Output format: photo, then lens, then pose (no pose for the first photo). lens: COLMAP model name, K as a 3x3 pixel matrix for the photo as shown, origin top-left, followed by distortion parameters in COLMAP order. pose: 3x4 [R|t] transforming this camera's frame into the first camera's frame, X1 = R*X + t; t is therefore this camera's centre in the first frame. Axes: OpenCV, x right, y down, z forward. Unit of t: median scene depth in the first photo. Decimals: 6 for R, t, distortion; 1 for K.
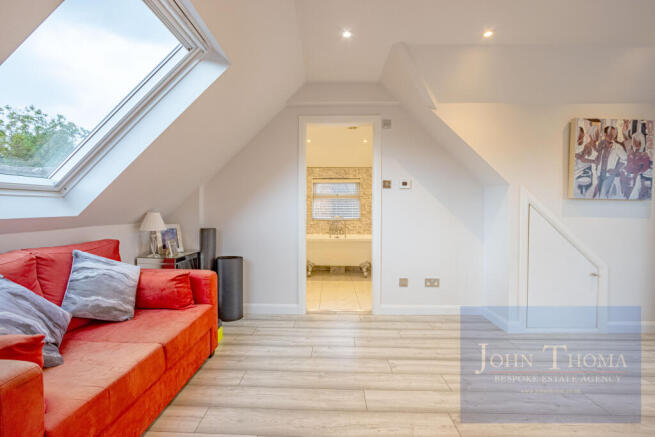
lens RADIAL K [[301.9, 0, 320.4], [0, 301.9, 217.2], [0, 0, 1]] dist [-0.024068, 0.003516]
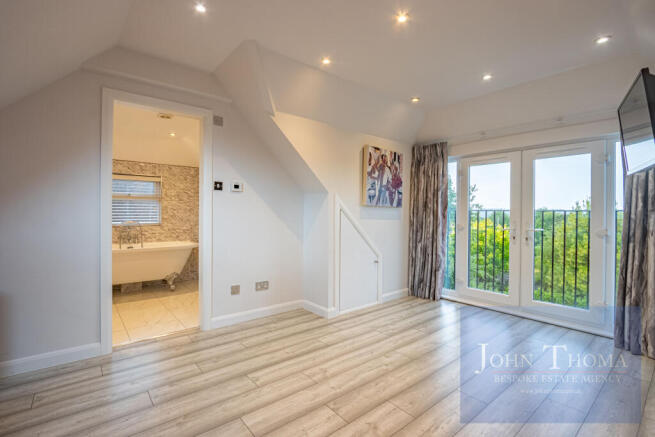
lens RADIAL K [[301.9, 0, 323.2], [0, 301.9, 215.7], [0, 0, 1]] dist [-0.024068, 0.003516]
pose [[0.754006, -0.000498, 0.656868, -0.165430], [0.012394, 0.999832, -0.013469, -0.001843], [-0.656751, 0.018297, 0.753886, 0.110886]]
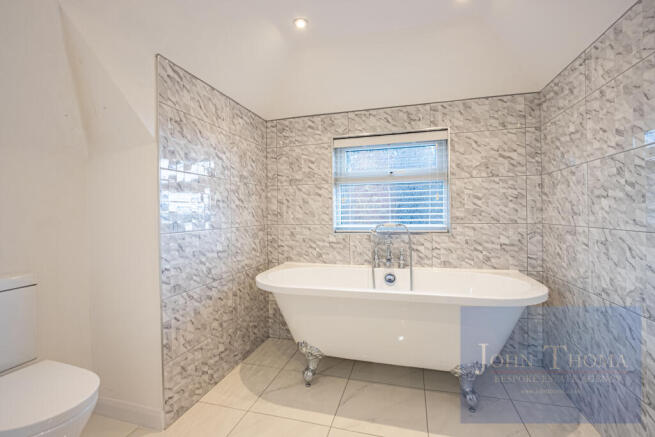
lens RADIAL K [[301.9, 0, 323.6], [0, 301.9, 215.7], [0, 0, 1]] dist [-0.024068, 0.003516]
pose [[0.969077, -0.014234, -0.246349, 0.142002], [0.008128, 0.999635, -0.025783, -0.007947], [0.246626, 0.022983, 0.968838, 1.183574]]
